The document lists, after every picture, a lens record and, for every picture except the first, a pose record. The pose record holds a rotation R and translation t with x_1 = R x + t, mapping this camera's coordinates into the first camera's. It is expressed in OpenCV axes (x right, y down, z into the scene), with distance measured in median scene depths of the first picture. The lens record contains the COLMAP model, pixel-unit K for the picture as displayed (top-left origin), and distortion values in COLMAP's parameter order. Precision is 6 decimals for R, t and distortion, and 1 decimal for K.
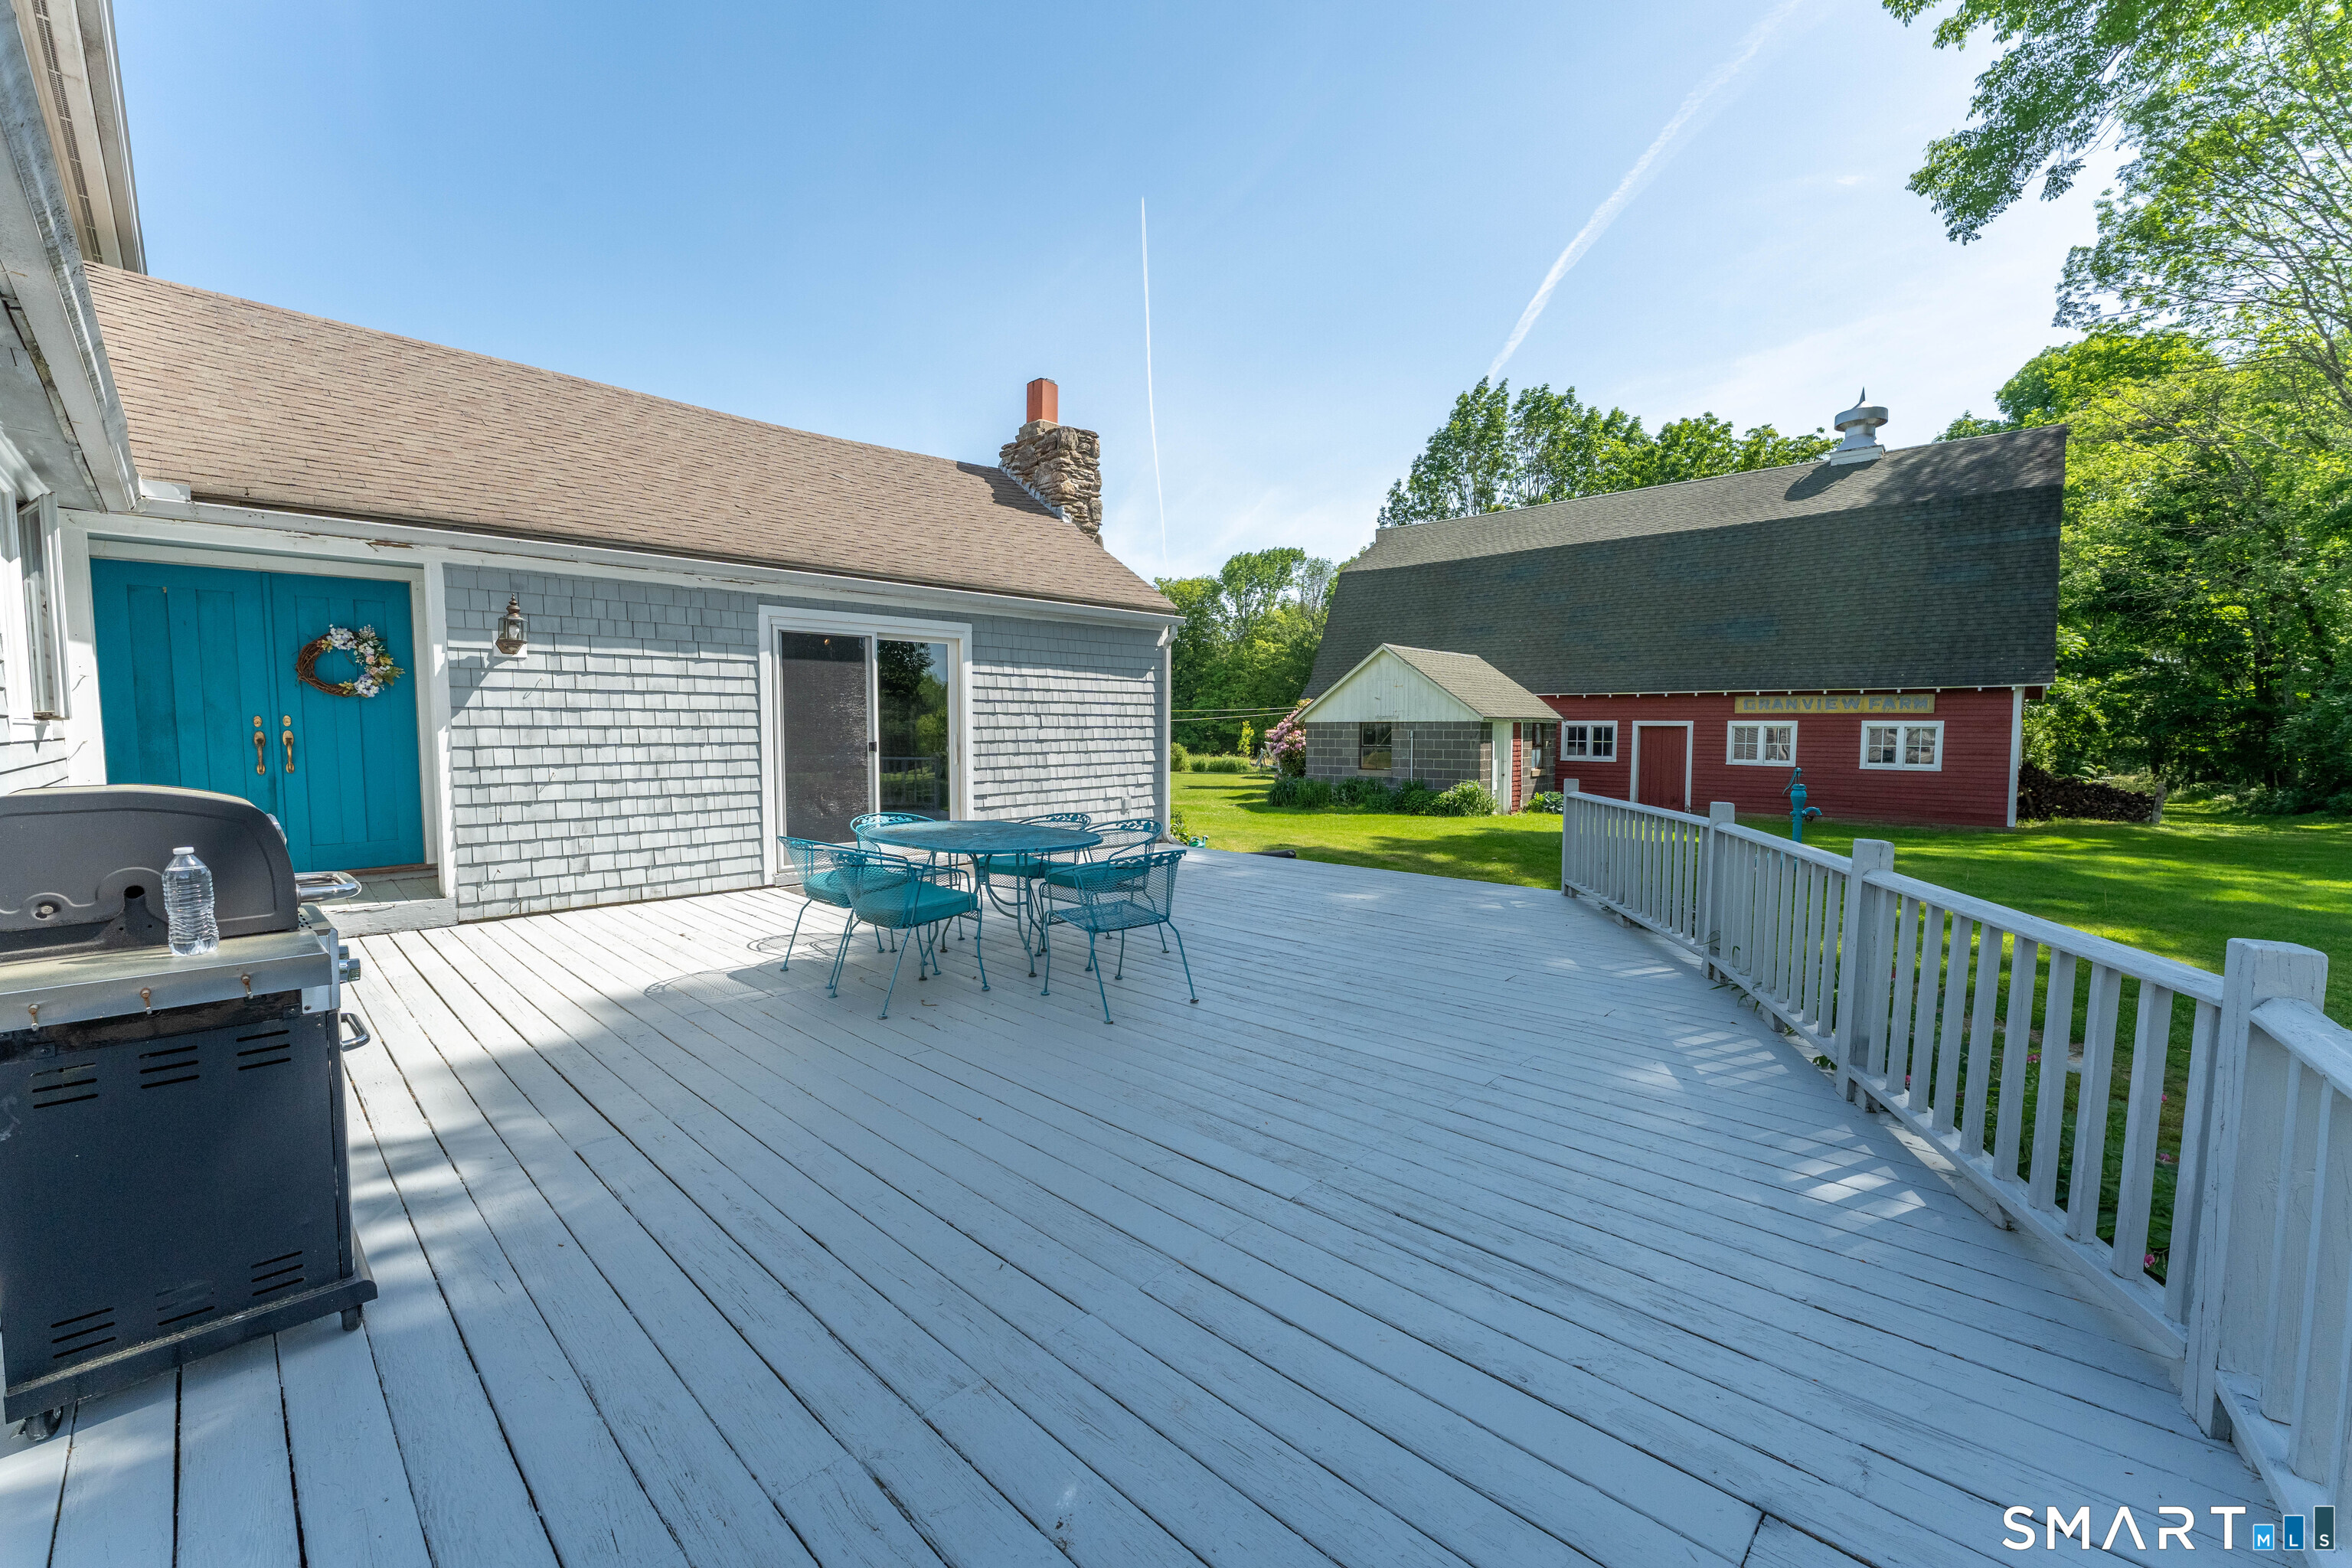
lens RADIAL K [[947.3, 0, 1172.4], [0, 947.3, 773.4], [0, 0, 1]] dist [-0.002695, 0.000837]
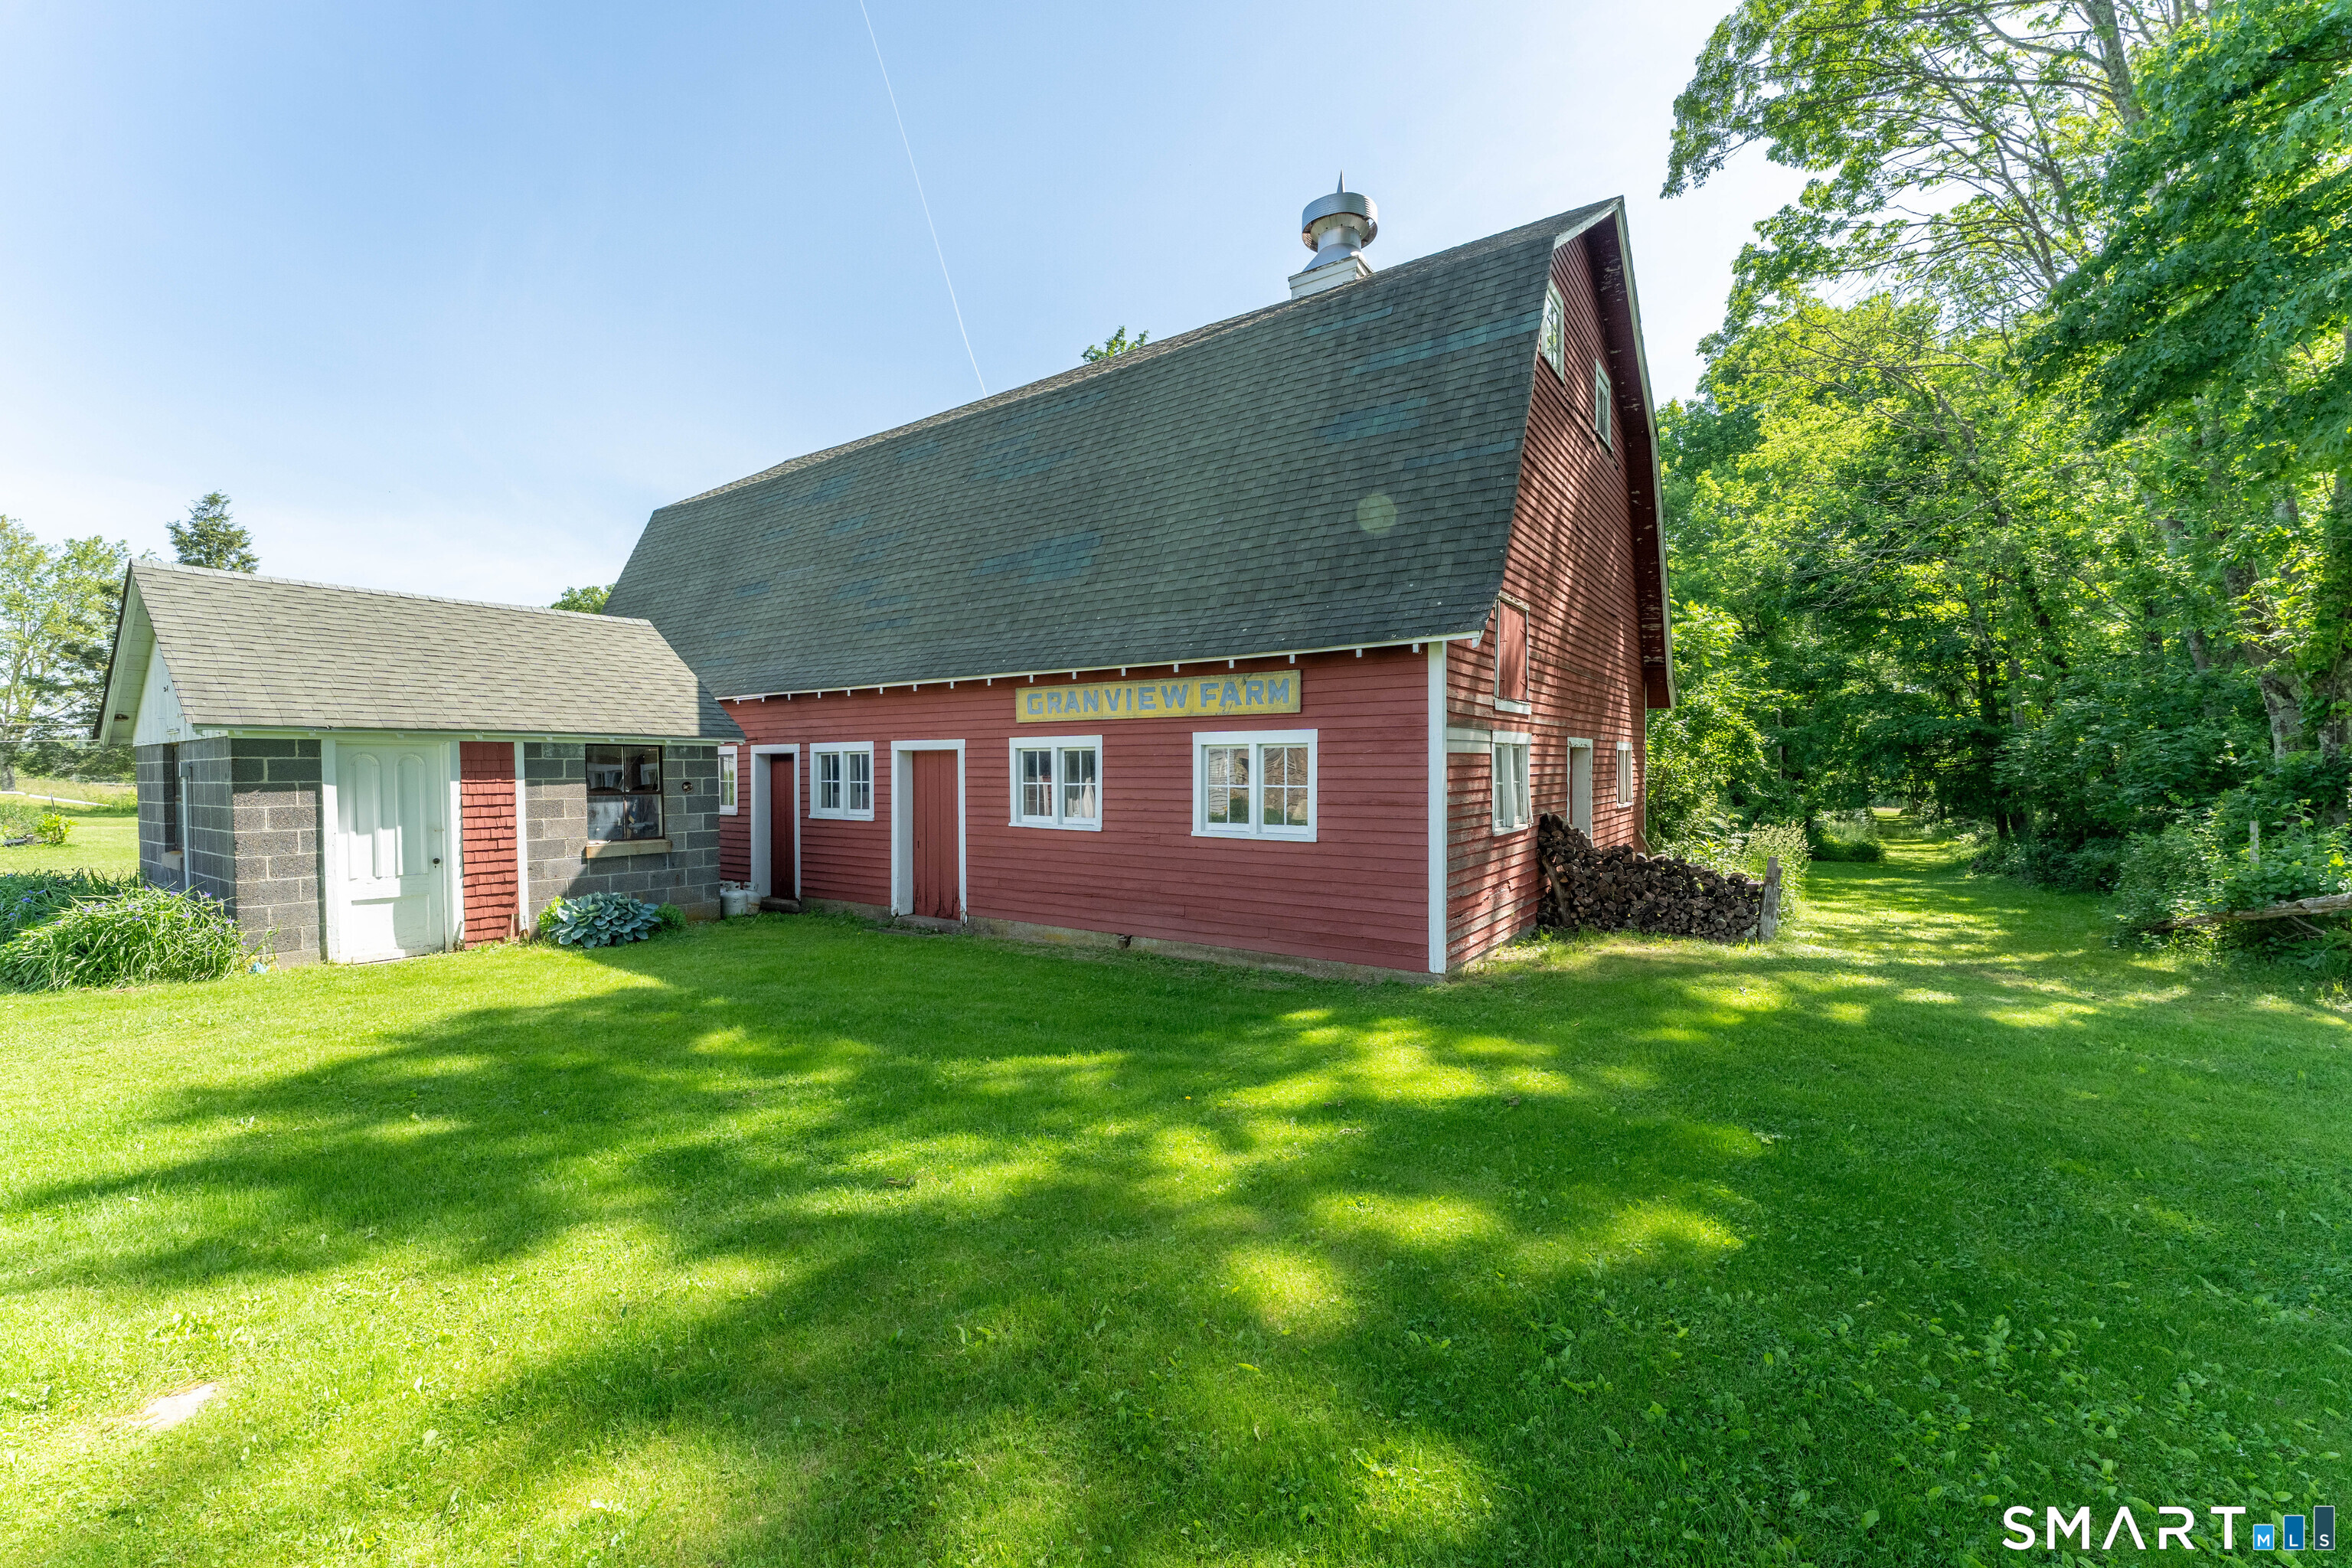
lens RADIAL K [[947.3, 0, 1169.5], [0, 947.3, 779.0], [0, 0, 1]] dist [-0.002695, 0.000837]
pose [[0.991905, -0.008709, 0.126686, 2.504539], [0.013662, 0.999174, -0.038277, -0.056855], [-0.126248, 0.039698, 0.991204, 2.053782]]
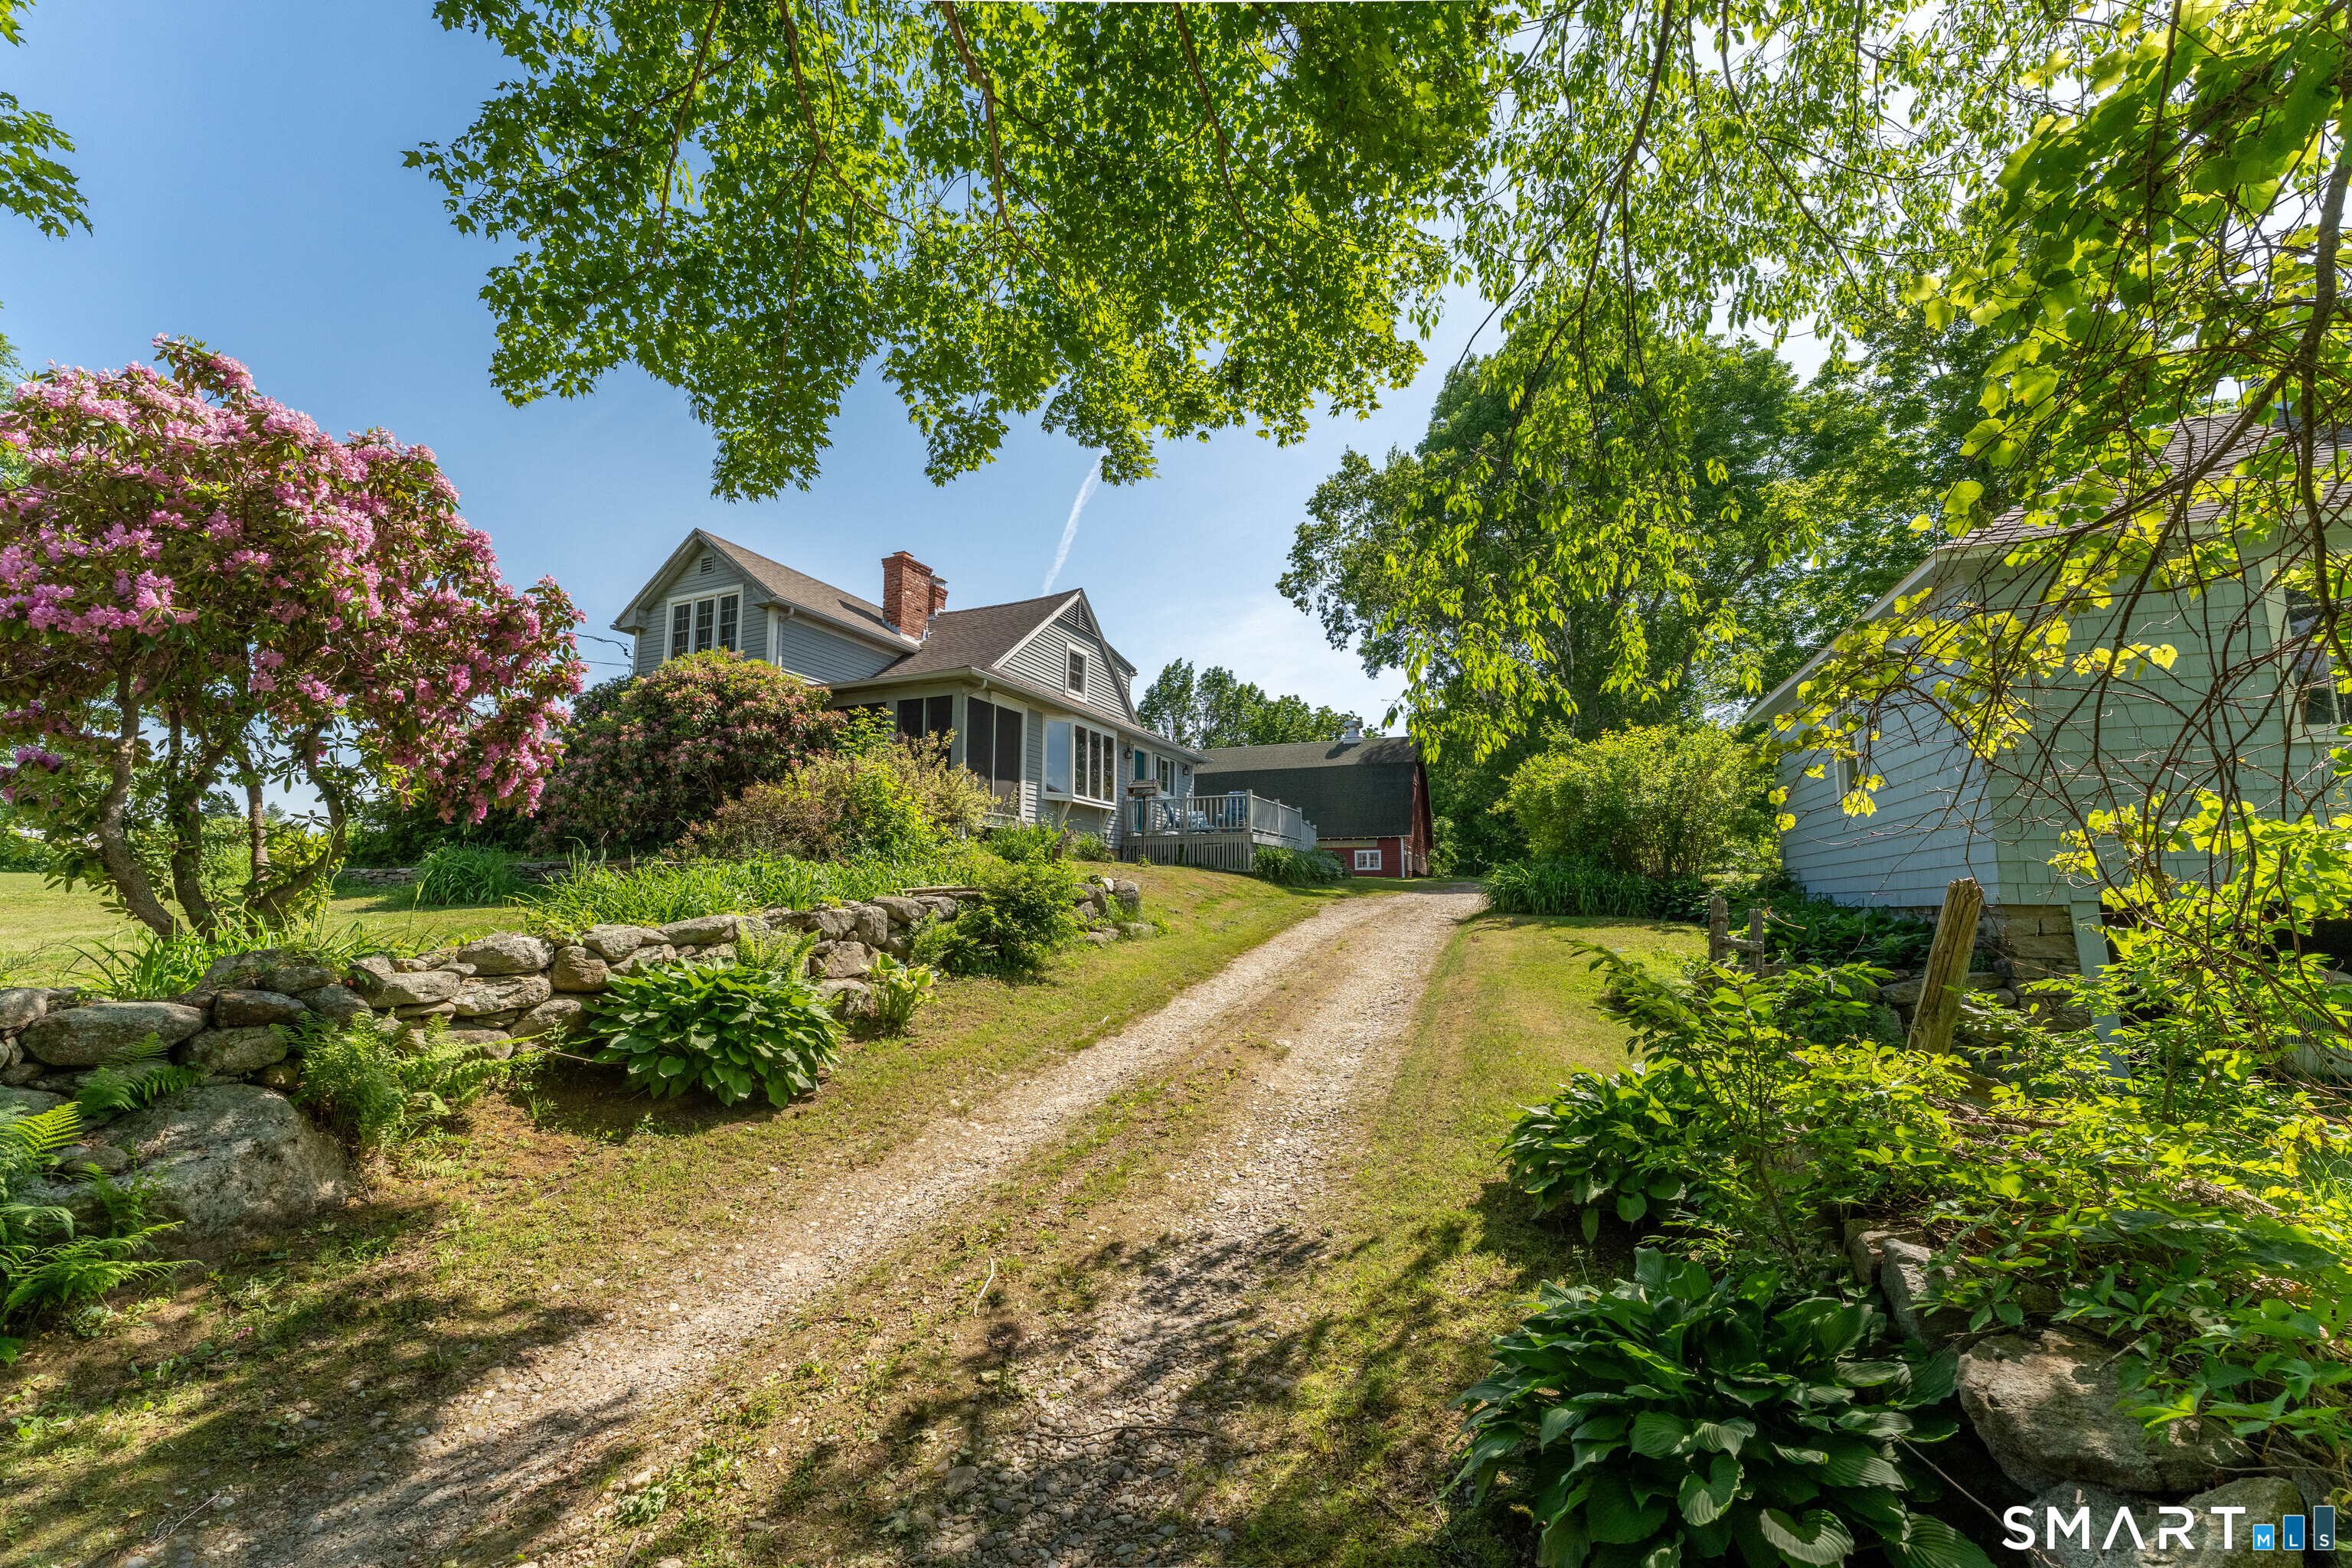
lens RADIAL K [[947.3, 0, 1171.6], [0, 947.3, 780.9], [0, 0, 1]] dist [-0.002695, 0.000837]
pose [[0.936572, 0.049877, 0.346907, -2.259170], [0.013780, 0.983816, -0.178651, 0.776903], [-0.350203, 0.172100, 0.920728, -4.386247]]
